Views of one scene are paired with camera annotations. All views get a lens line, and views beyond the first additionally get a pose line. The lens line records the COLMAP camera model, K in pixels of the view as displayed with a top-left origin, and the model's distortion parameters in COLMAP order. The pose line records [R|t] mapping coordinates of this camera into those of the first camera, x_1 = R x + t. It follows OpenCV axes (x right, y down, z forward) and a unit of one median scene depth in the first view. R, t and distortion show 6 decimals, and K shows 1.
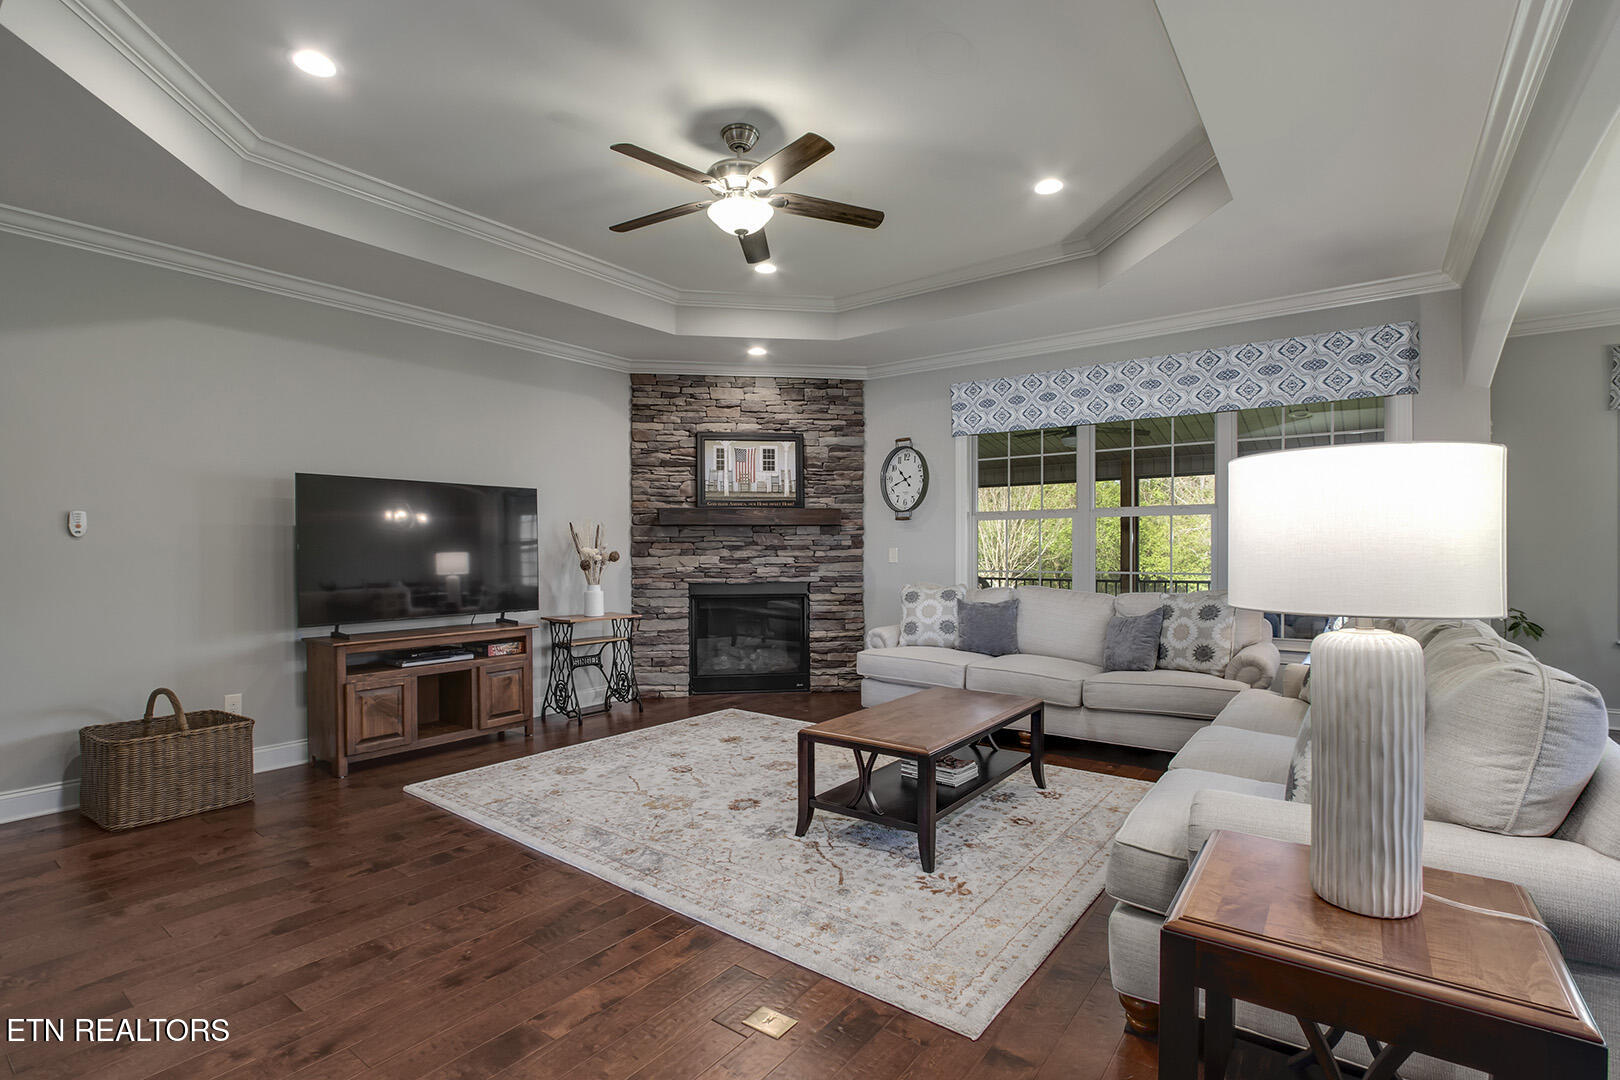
lens RADIAL K [[756.7, 0, 812.6], [0, 756.7, 551.7], [0, 0, 1]] dist [-0.027057, 0.005474]
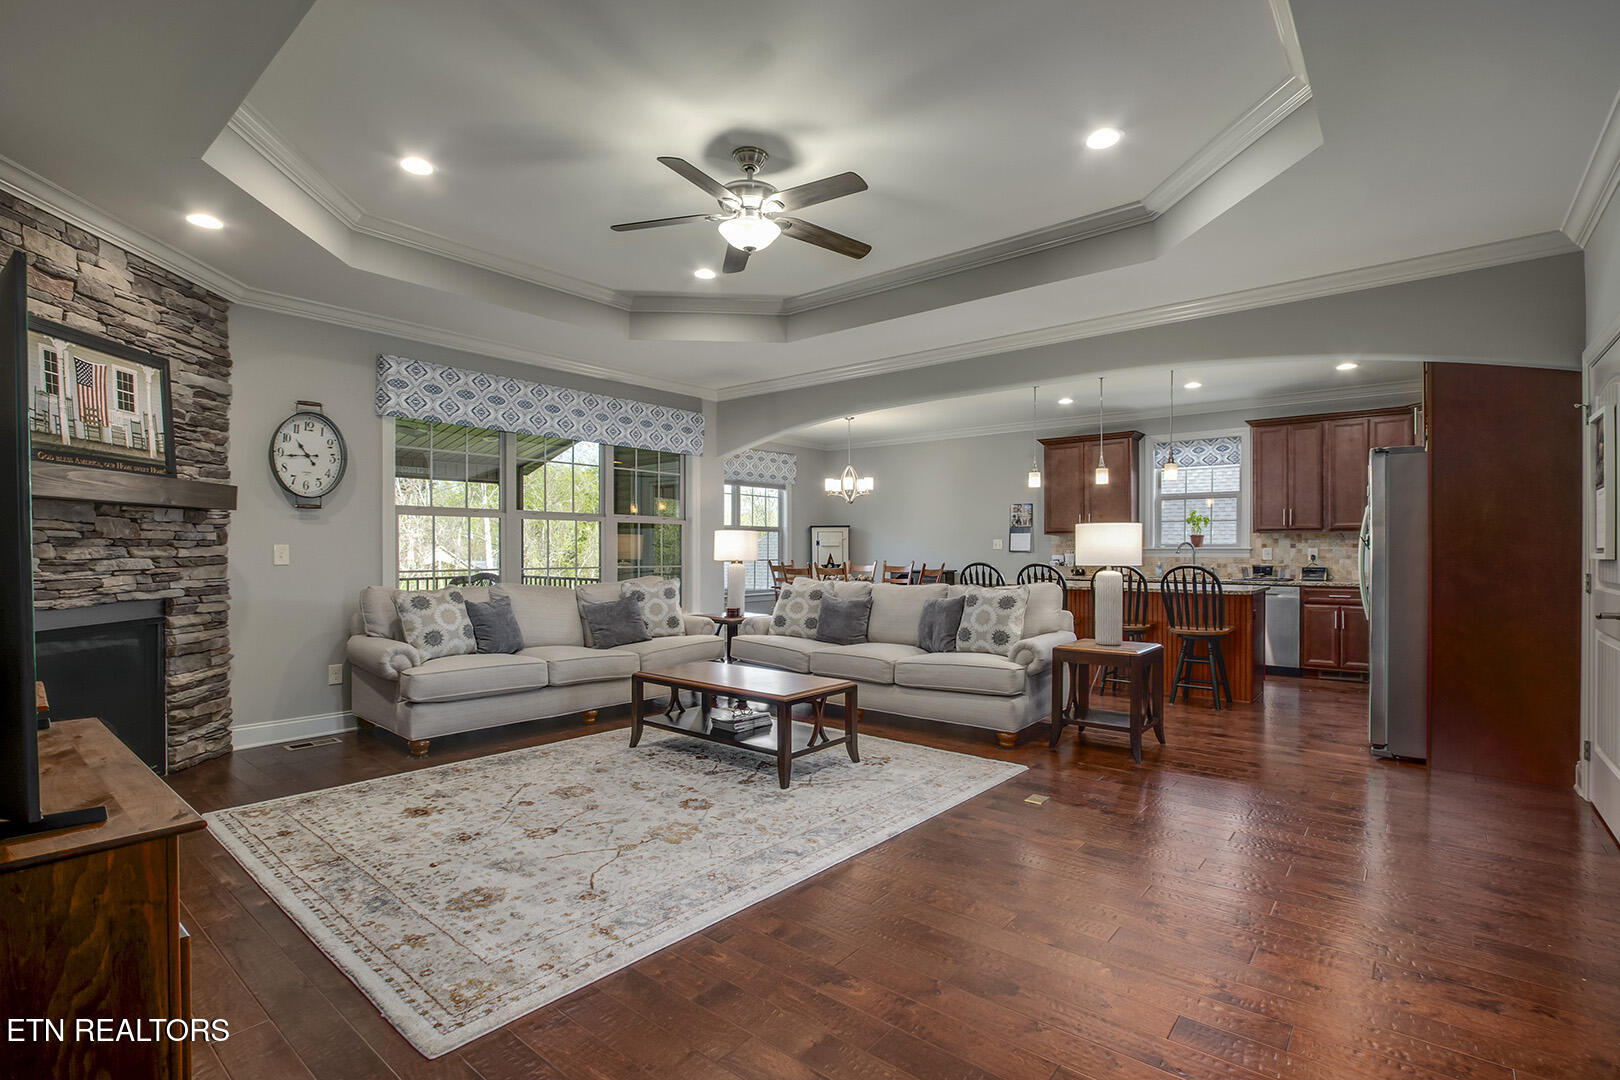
lens RADIAL K [[756.7, 0, 812.8], [0, 756.7, 552.0], [0, 0, 1]] dist [-0.027057, 0.005474]
pose [[0.053897, -0.000492, 0.998546, -0.604541], [-0.000319, 1.000000, 0.000510, 0.001488], [-0.998546, -0.000346, 0.053897, 0.447303]]
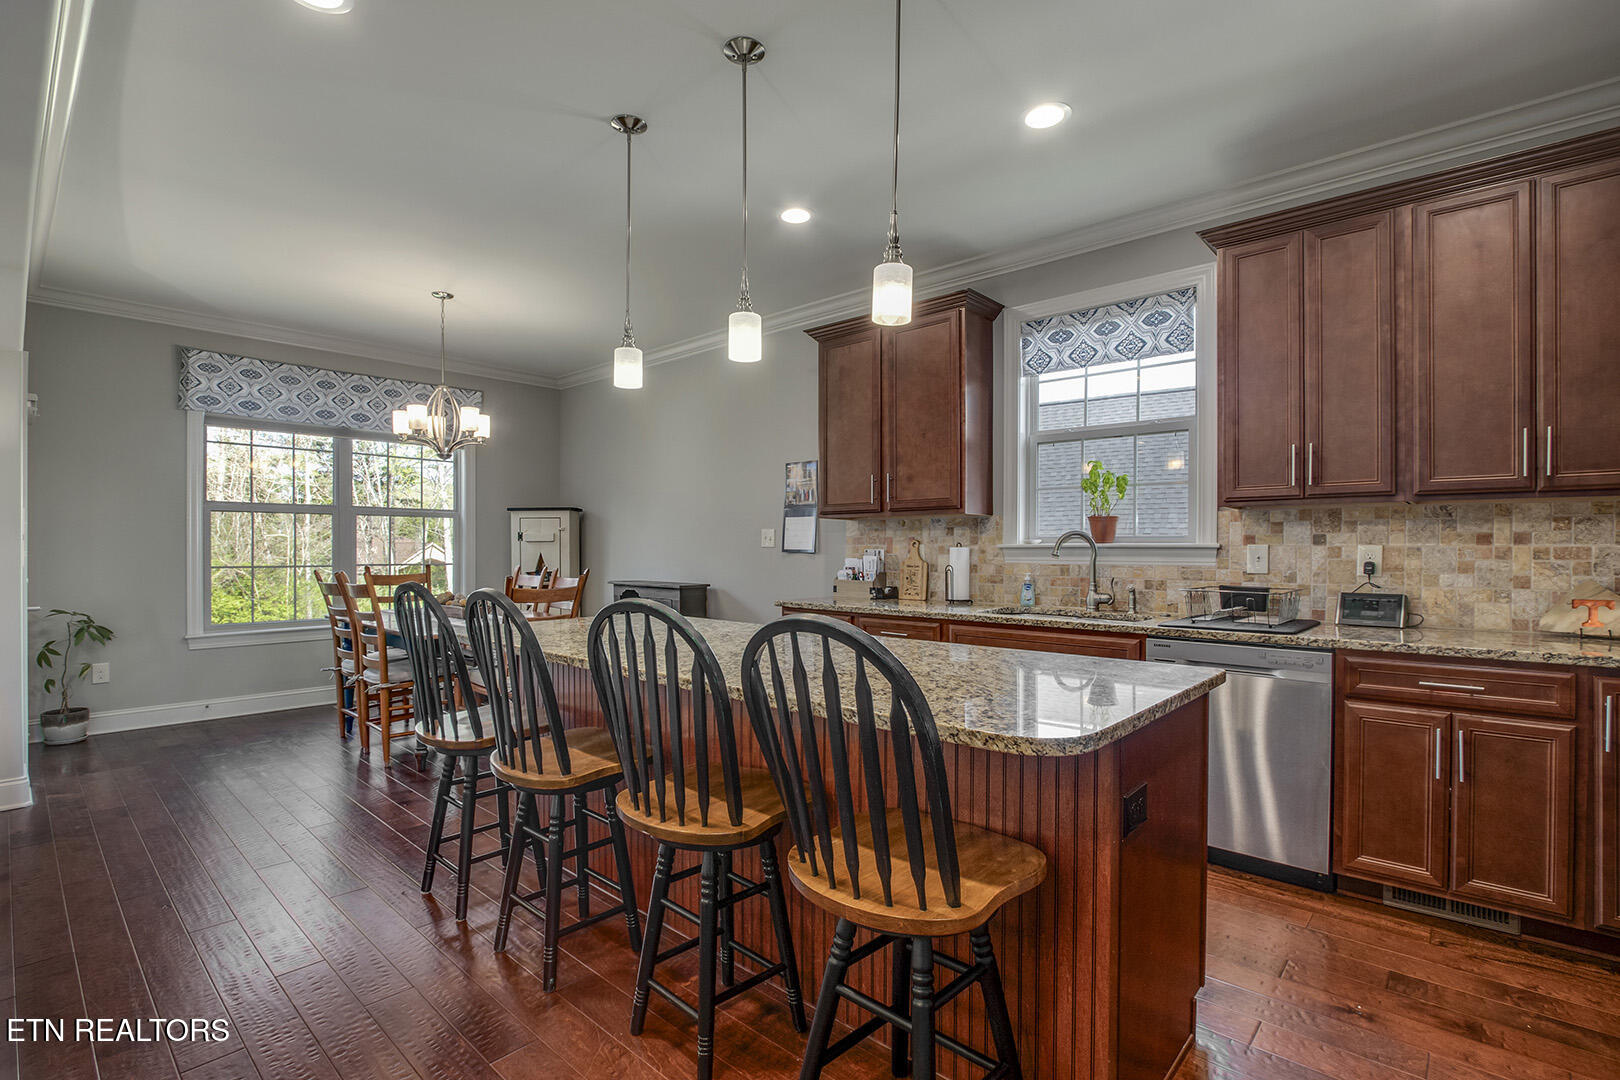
lens RADIAL K [[756.7, 0, 812.0], [0, 756.7, 551.4], [0, 0, 1]] dist [-0.027057, 0.005474]
pose [[0.098898, -0.001284, 0.995097, 0.114768], [-0.002667, 0.999995, 0.001556, -0.000168], [-0.995094, -0.002808, 0.098894, 0.025411]]
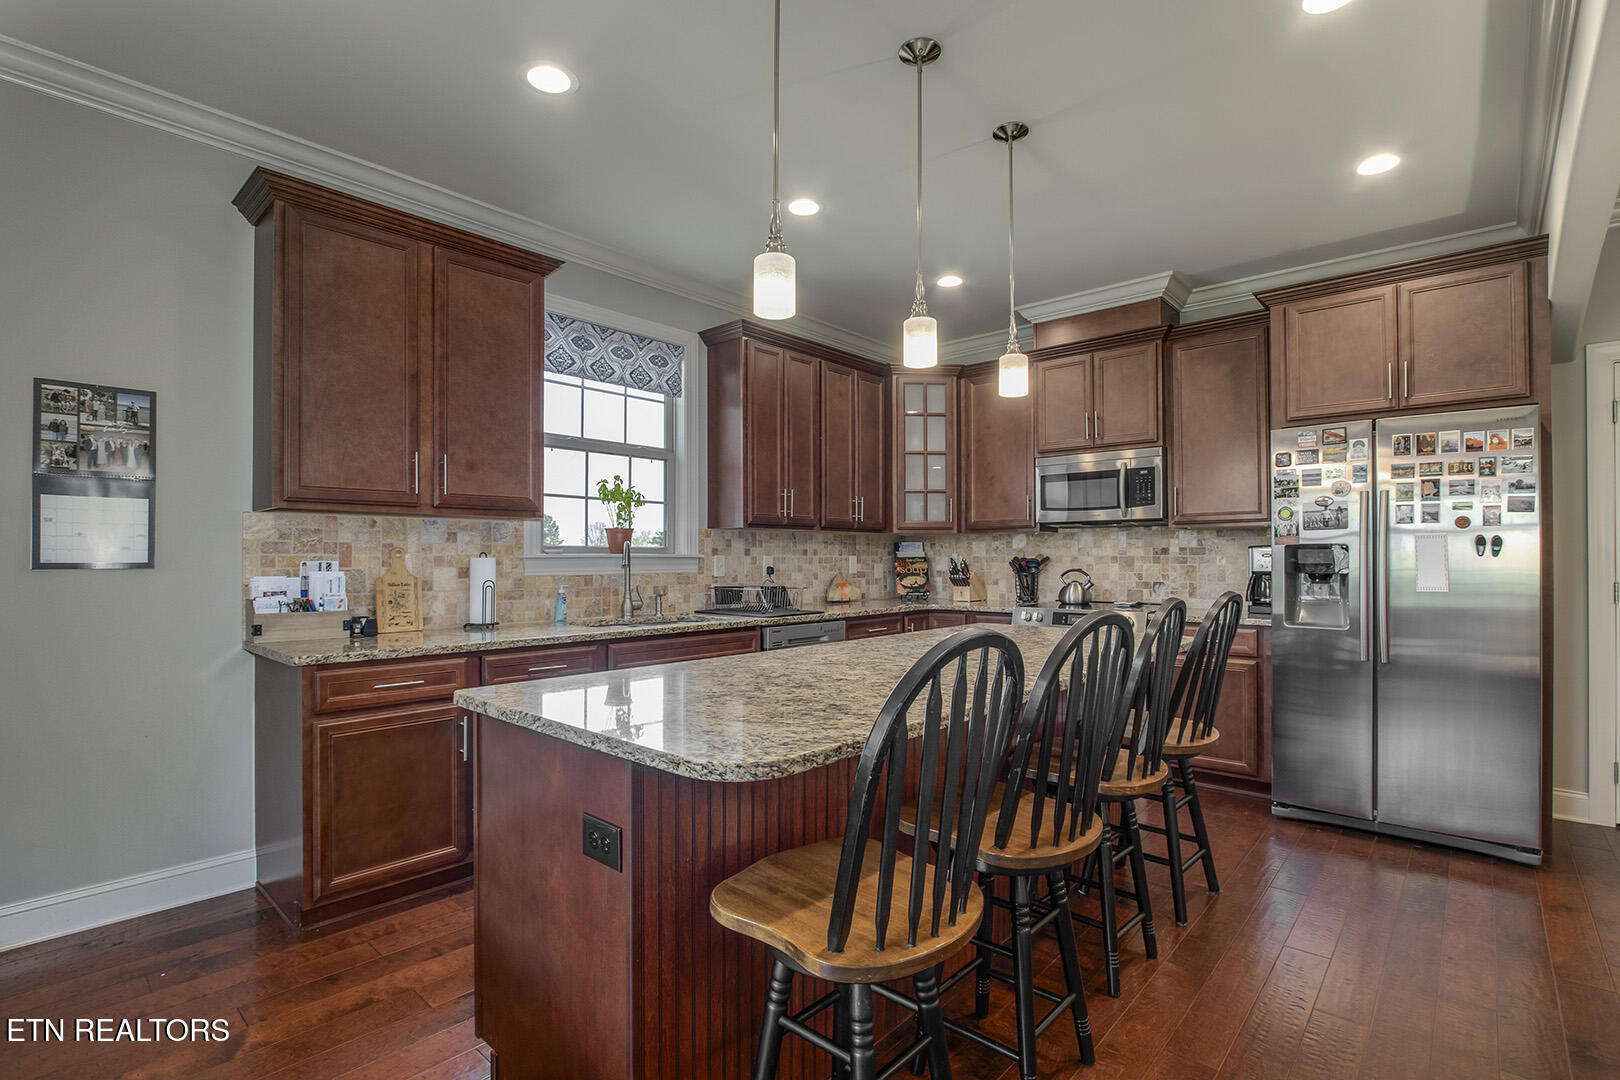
lens RADIAL K [[756.7, 0, 810.1], [0, 756.7, 549.1], [0, 0, 1]] dist [-0.027057, 0.005474]
pose [[-0.995166, 0.005363, 0.098057, 0.502001], [0.004162, 0.999914, -0.012449, -0.001543], [-0.098115, -0.011980, -0.995103, 0.461281]]
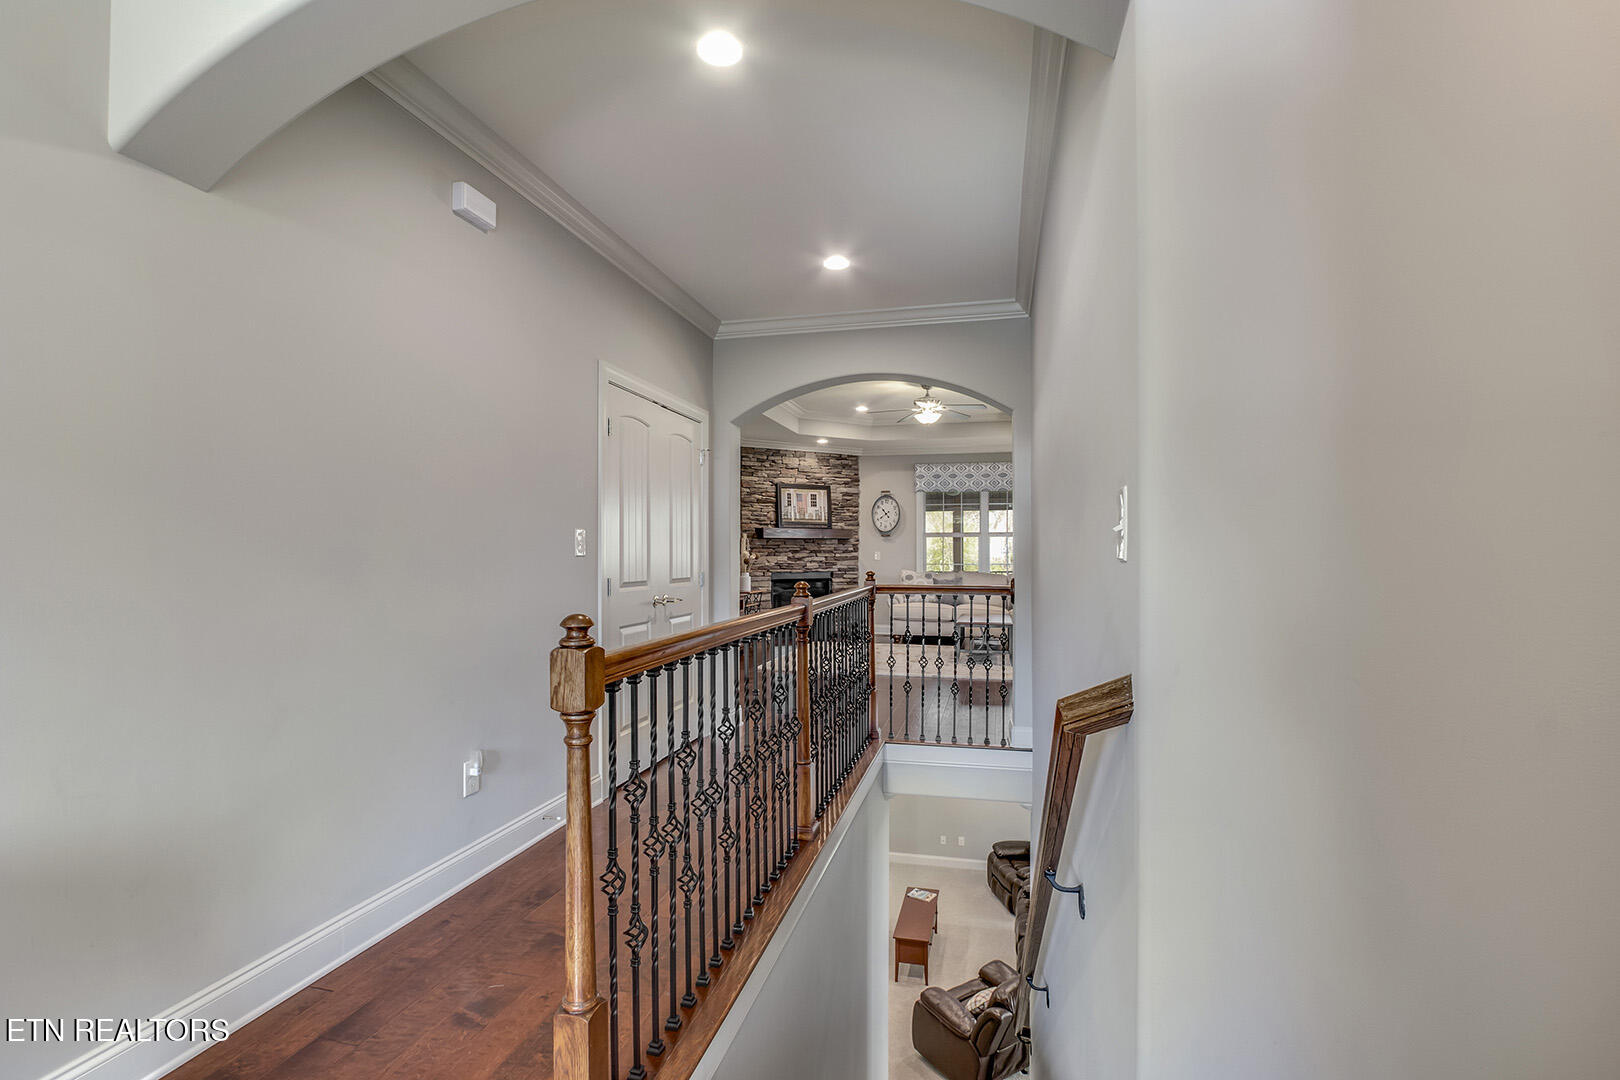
lens RADIAL K [[756.7, 0, 808.1], [0, 756.7, 551.7], [0, 0, 1]] dist [-0.027057, 0.005474]
pose [[0.925901, 0.003466, 0.377750, -0.727242], [-0.001514, 0.999984, -0.005466, 0.004596], [-0.377762, 0.004489, 0.925892, -0.594993]]
